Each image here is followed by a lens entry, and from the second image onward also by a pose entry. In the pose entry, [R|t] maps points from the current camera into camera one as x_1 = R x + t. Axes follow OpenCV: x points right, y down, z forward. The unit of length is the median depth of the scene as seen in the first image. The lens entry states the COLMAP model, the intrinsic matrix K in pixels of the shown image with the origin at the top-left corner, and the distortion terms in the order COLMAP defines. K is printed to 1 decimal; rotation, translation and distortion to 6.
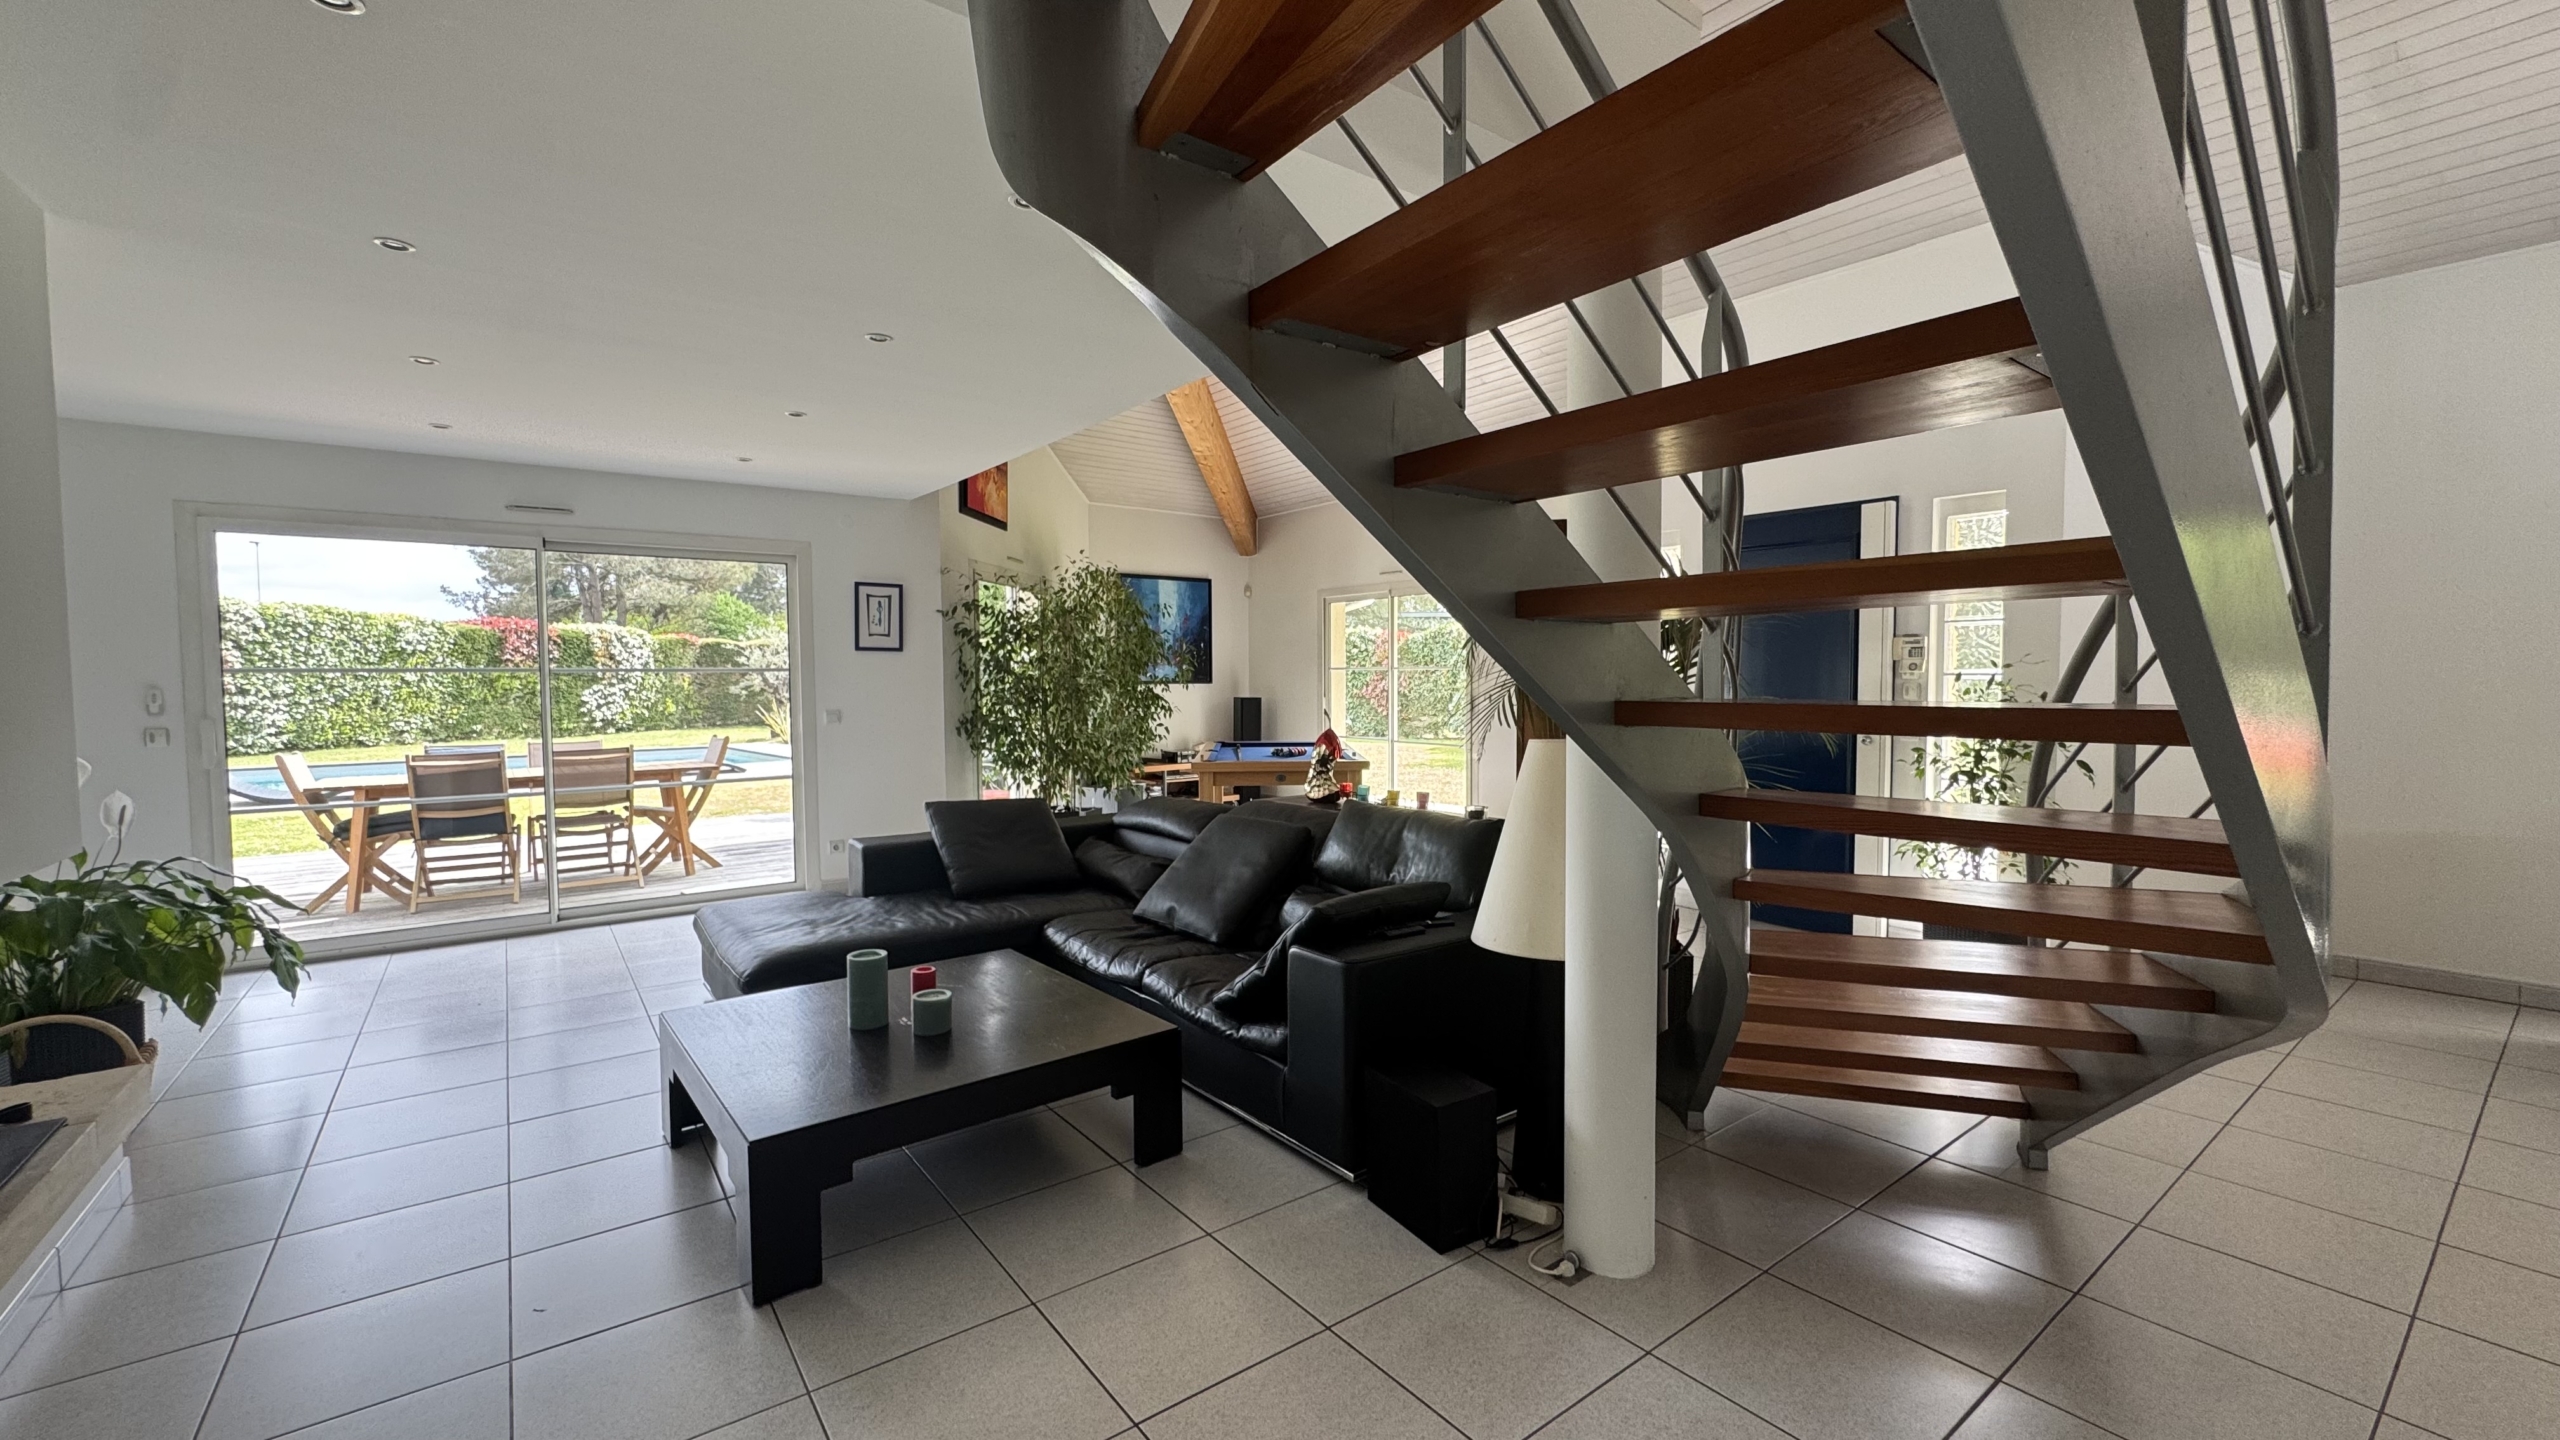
lens RADIAL K [[1022.7, 0, 1281.8], [0, 1022.7, 723.6], [0, 0, 1]] dist [-0.006168, 0.000762]
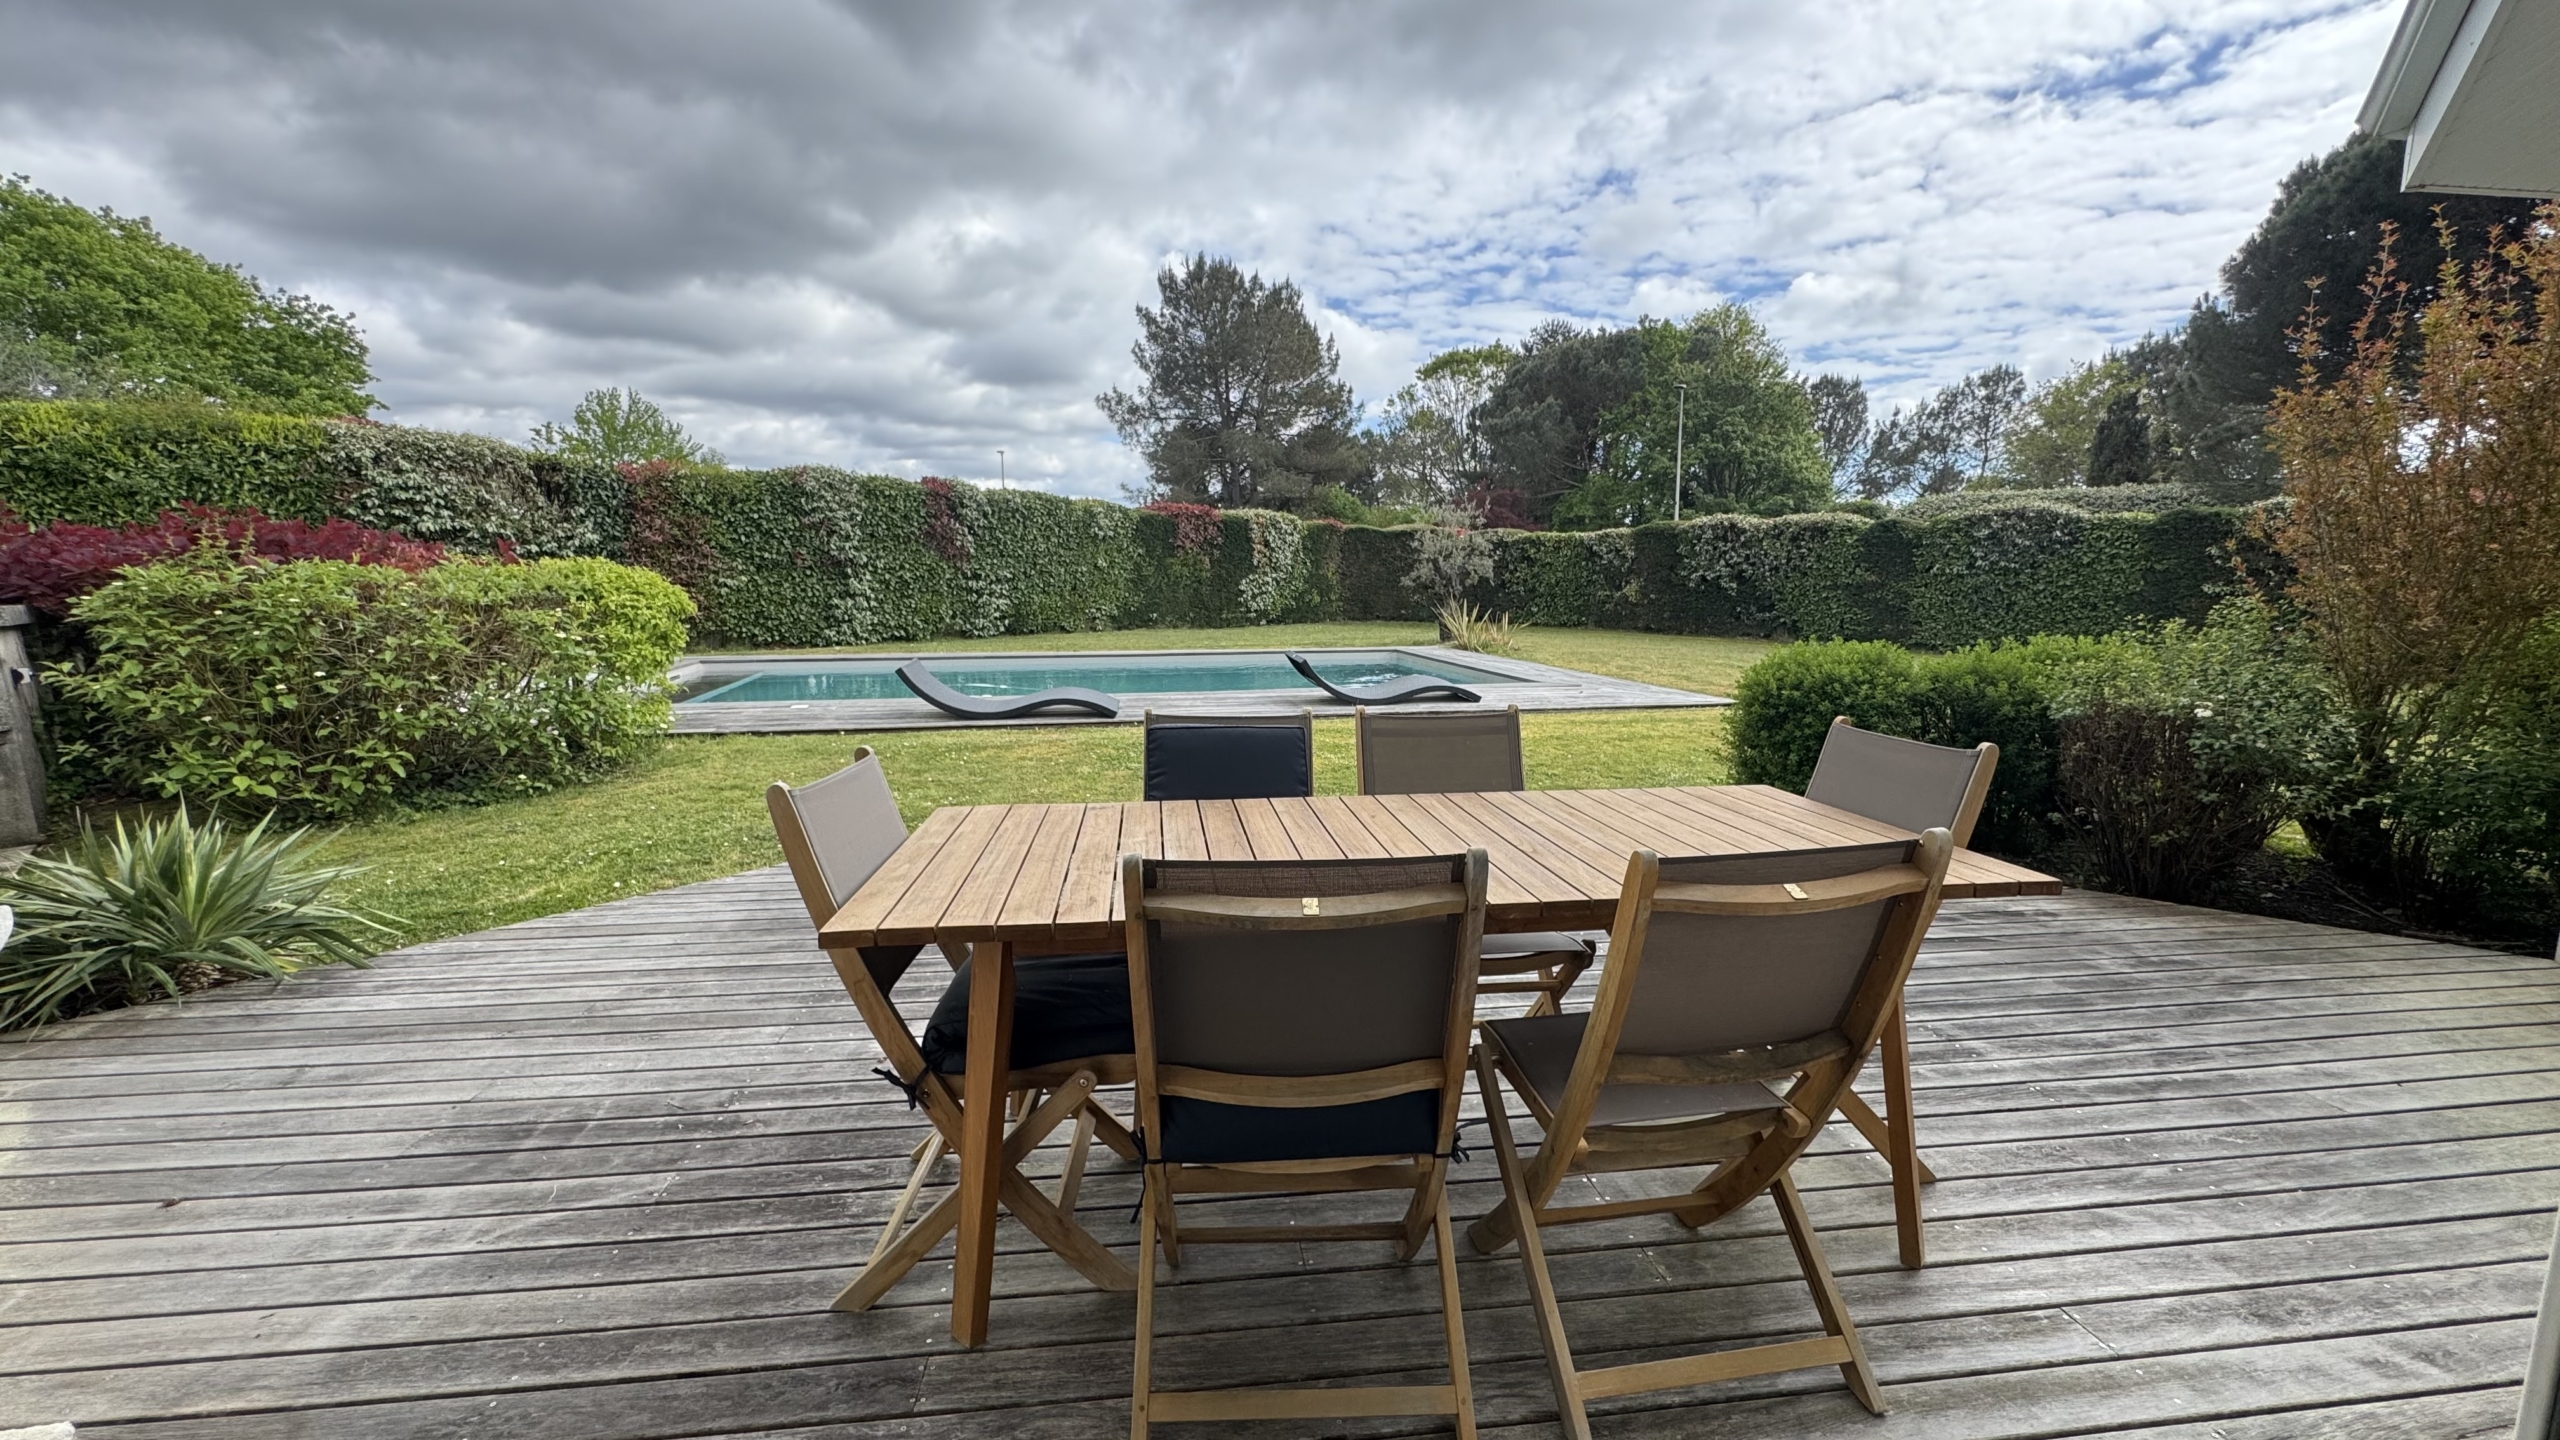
lens RADIAL K [[1022.7, 0, 1282.6], [0, 1022.7, 711.8], [0, 0, 1]] dist [-0.006168, 0.000762]
pose [[0.862627, 0.076393, -0.500038, -0.216077], [-0.030681, 0.994612, 0.099024, -0.006512], [0.504909, -0.070080, 0.860323, 0.246839]]
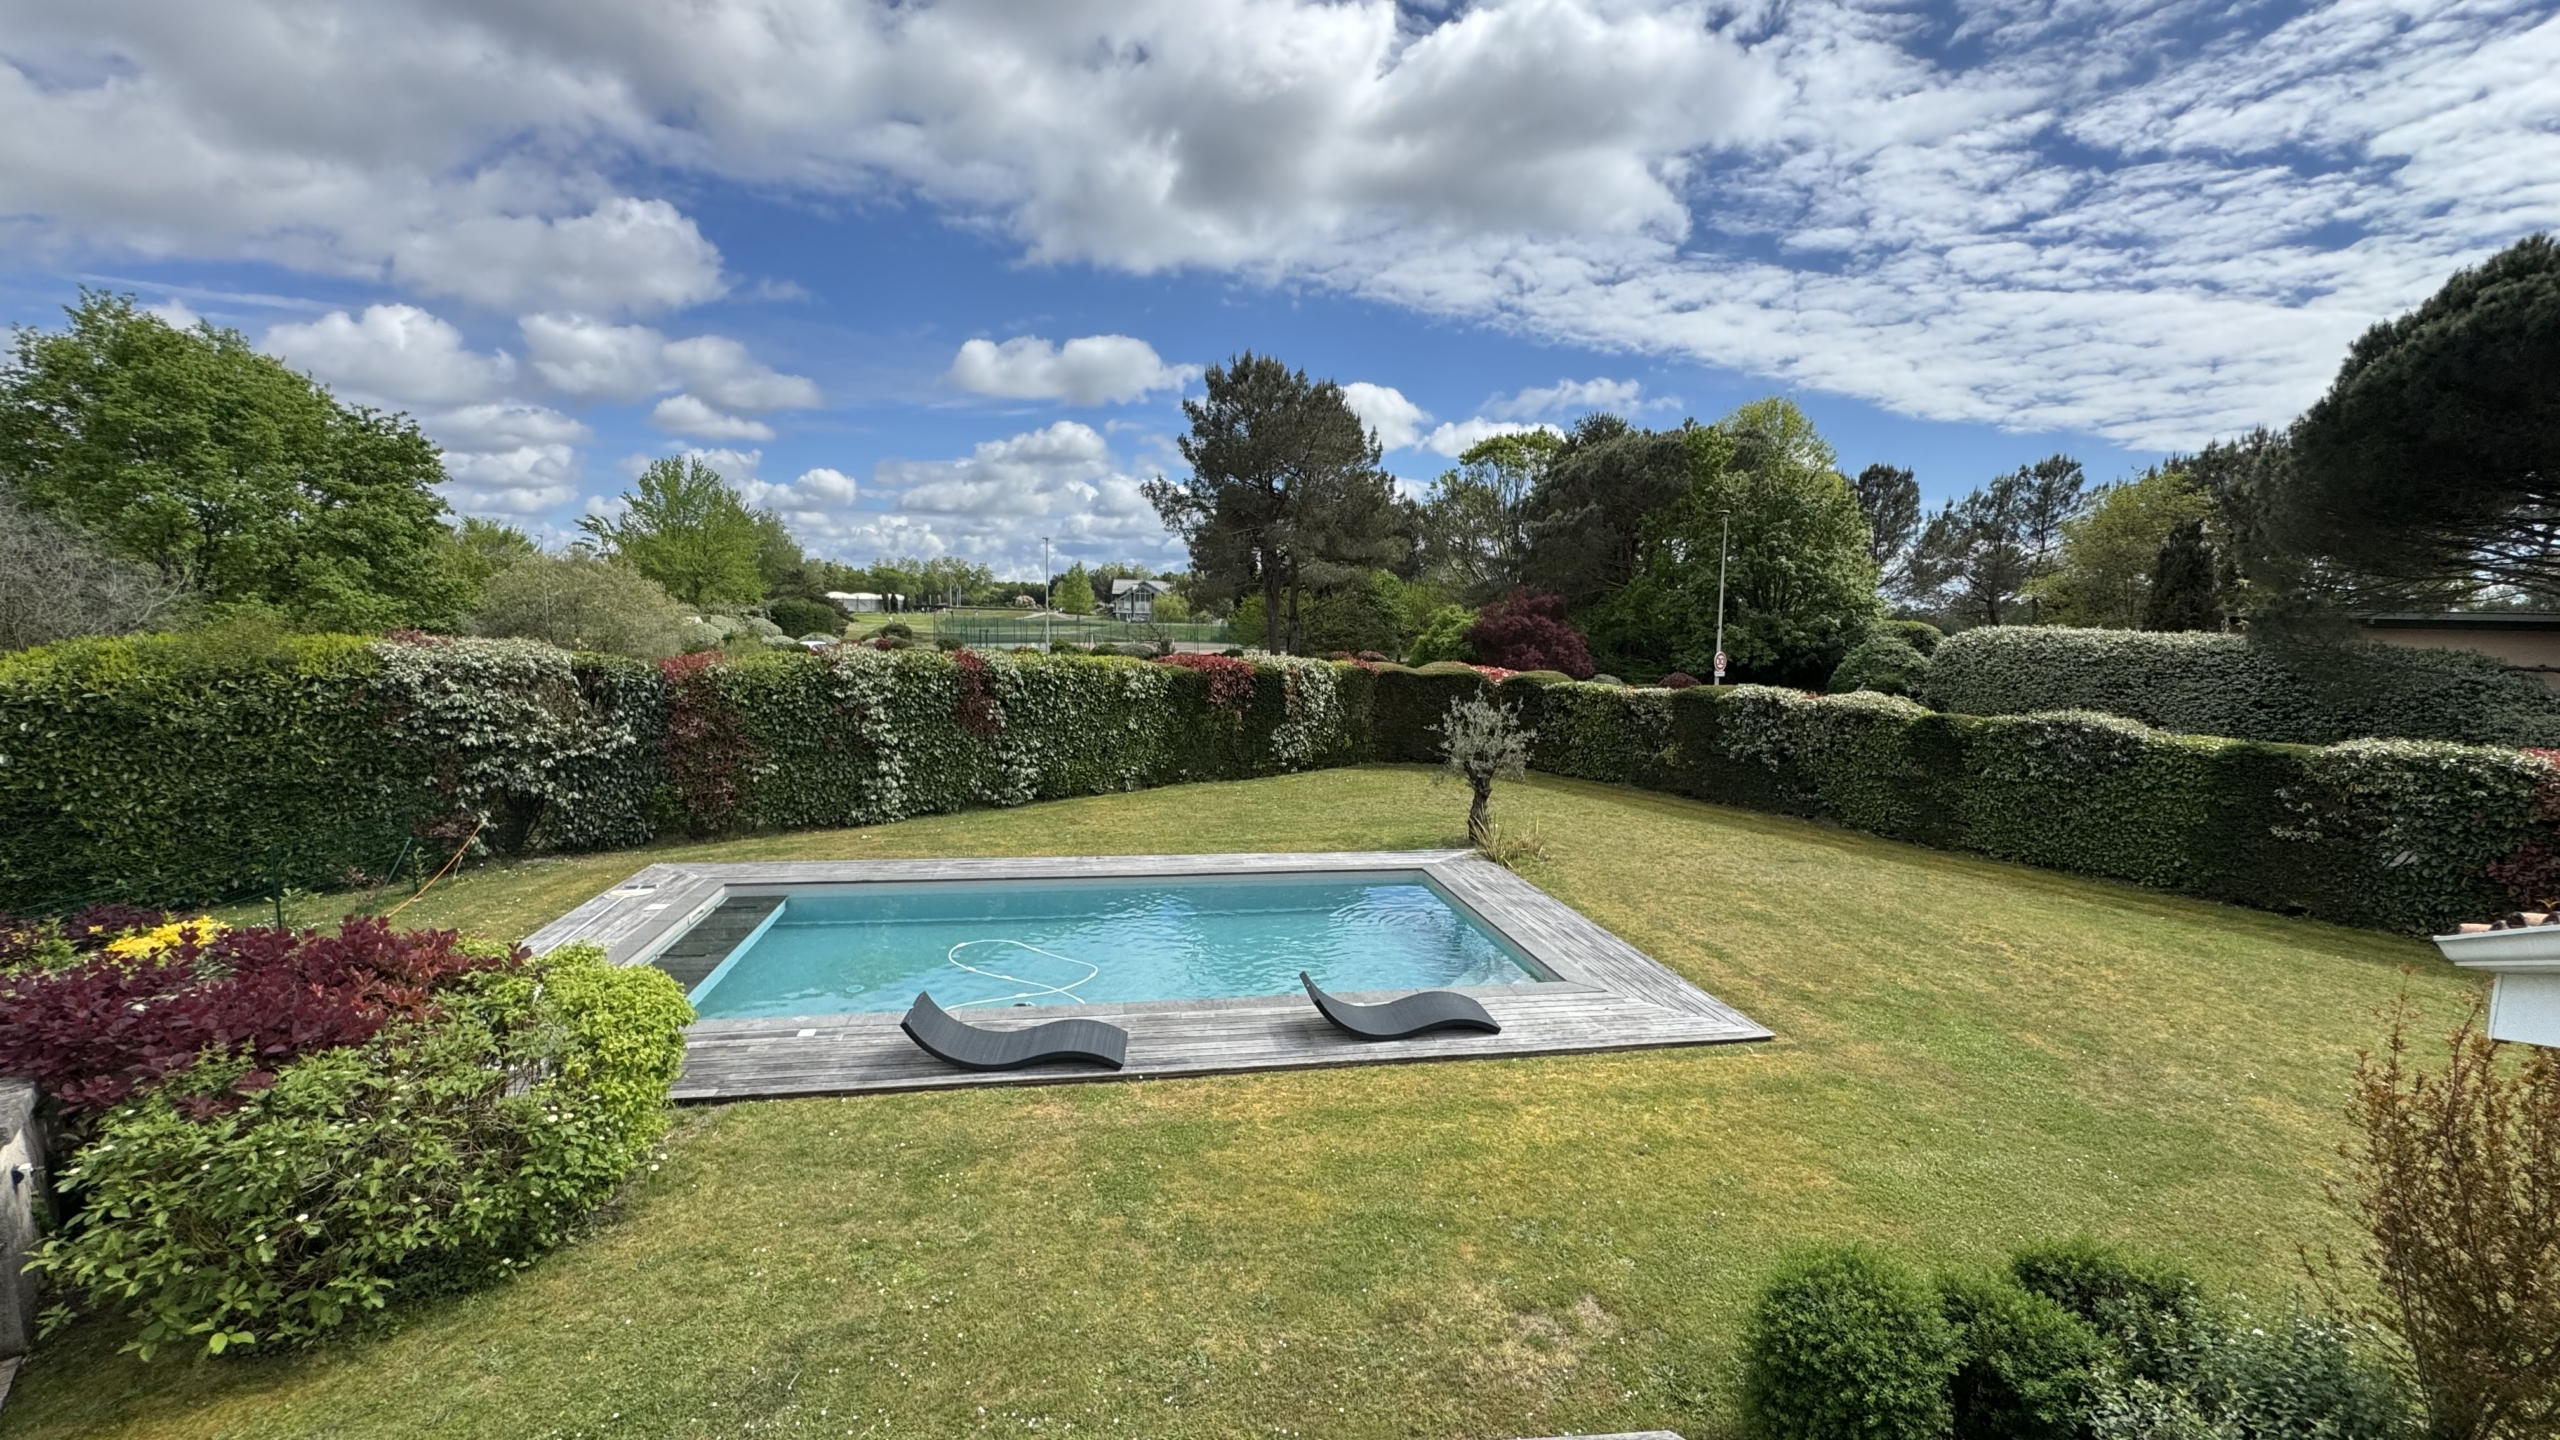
lens RADIAL K [[1022.7, 0, 1282.3], [0, 1022.7, 711.0], [0, 0, 1]] dist [-0.006168, 0.000762]
pose [[0.840788, 0.077486, -0.535791, -0.221920], [-0.054552, 0.996793, 0.058550, -0.142121], [0.538609, -0.019999, 0.842318, 0.266176]]
